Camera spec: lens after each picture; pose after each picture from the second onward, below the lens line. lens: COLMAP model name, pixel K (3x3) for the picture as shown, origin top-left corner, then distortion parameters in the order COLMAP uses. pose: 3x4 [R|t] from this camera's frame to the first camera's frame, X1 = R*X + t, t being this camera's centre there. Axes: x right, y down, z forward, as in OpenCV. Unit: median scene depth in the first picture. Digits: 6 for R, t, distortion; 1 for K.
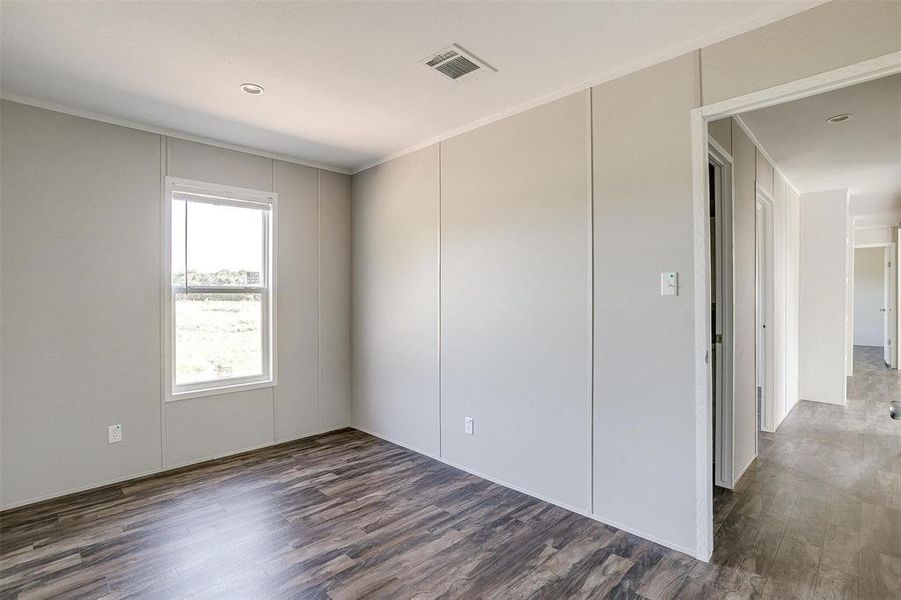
lens RADIAL K [[434.0, 0, 446.4], [0, 434.0, 305.0], [0, 0, 1]] dist [-0.025848, 0.002215]
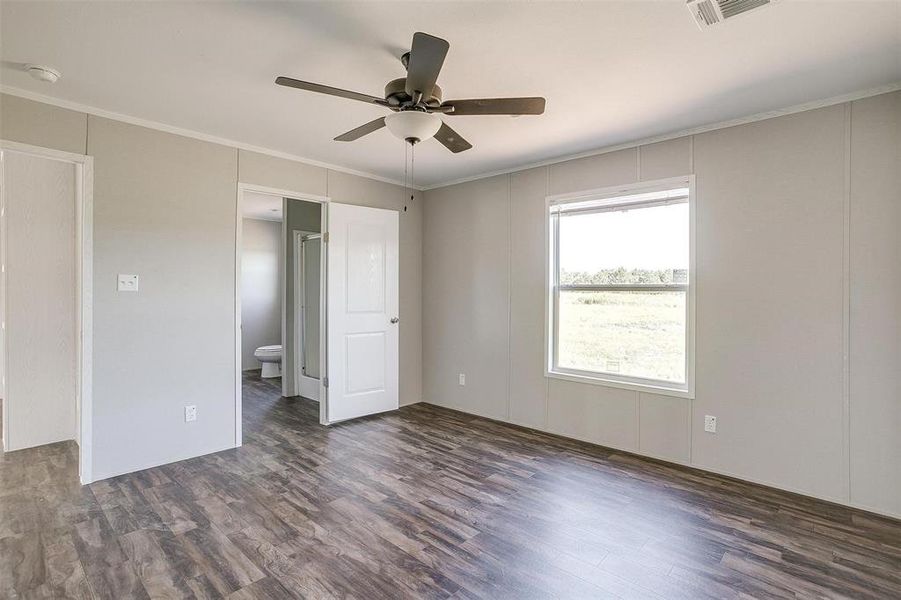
lens RADIAL K [[446.9, 0, 454.3], [0, 446.9, 292.2], [0, 0, 1]] dist [-0.000793, 0.000417]
pose [[0.050371, 0.000702, -0.998730, 0.893599], [-0.029420, 0.999567, -0.000781, -0.014861], [0.998297, 0.029422, 0.050370, 0.927646]]
